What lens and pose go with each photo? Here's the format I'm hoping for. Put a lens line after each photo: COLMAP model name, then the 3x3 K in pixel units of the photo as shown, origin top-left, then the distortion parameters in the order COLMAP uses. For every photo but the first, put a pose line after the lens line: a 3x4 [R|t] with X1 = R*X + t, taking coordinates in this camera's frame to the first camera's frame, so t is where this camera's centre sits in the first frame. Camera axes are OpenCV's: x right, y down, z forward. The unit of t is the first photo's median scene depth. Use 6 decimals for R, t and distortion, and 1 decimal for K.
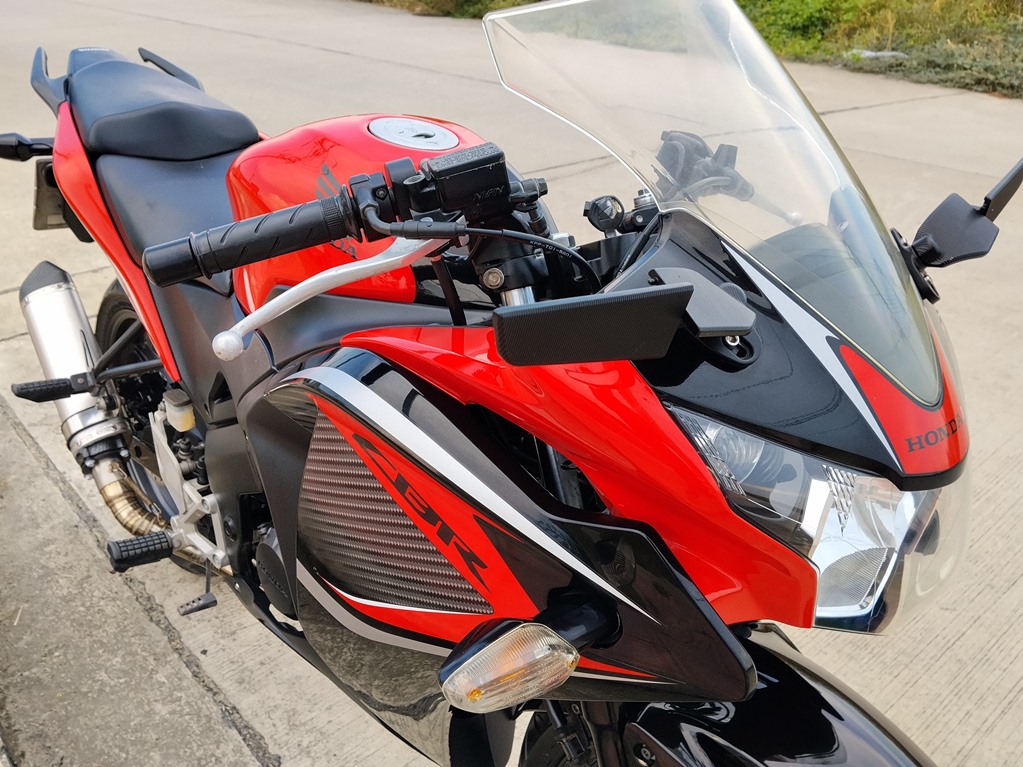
lens RADIAL K [[887.9, 0, 517.0], [0, 887.9, 378.1], [0, 0, 1]] dist [0.093504, -0.193314]
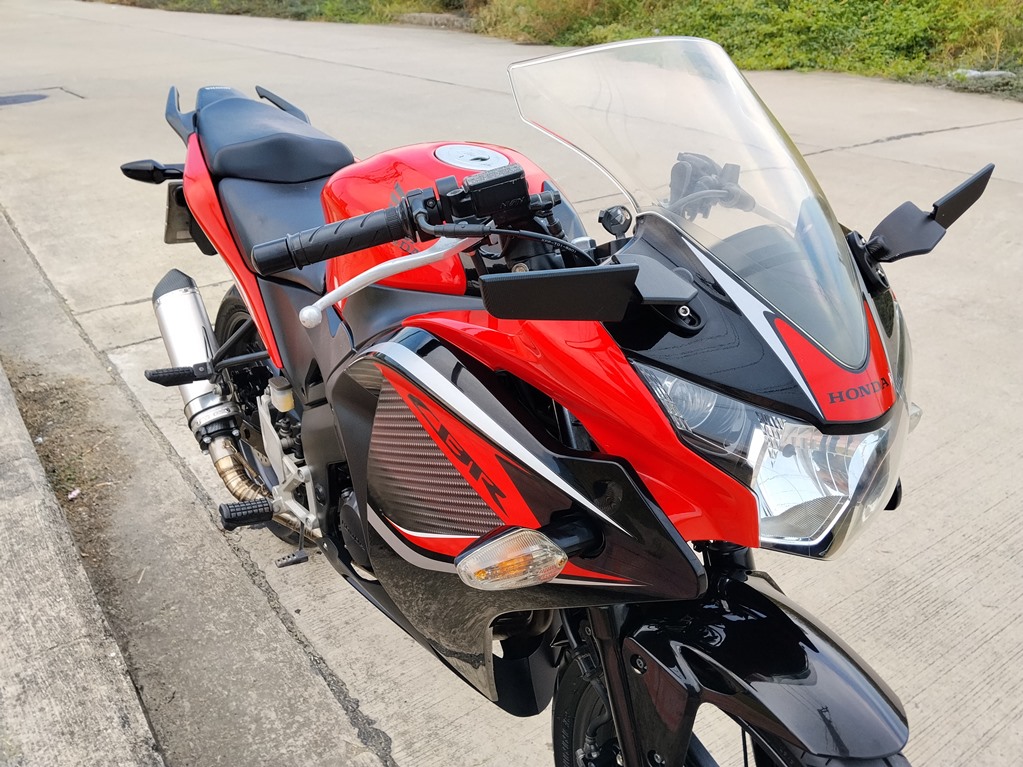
lens RADIAL K [[887.9, 0, 517.0], [0, 887.9, 378.1], [0, 0, 1]] dist [0.093504, -0.193314]
pose [[0.993664, 0.016673, -0.111145, 0.057906], [-0.019471, 0.999519, -0.024135, 0.035747], [0.110690, 0.026146, 0.993511, -0.124913]]
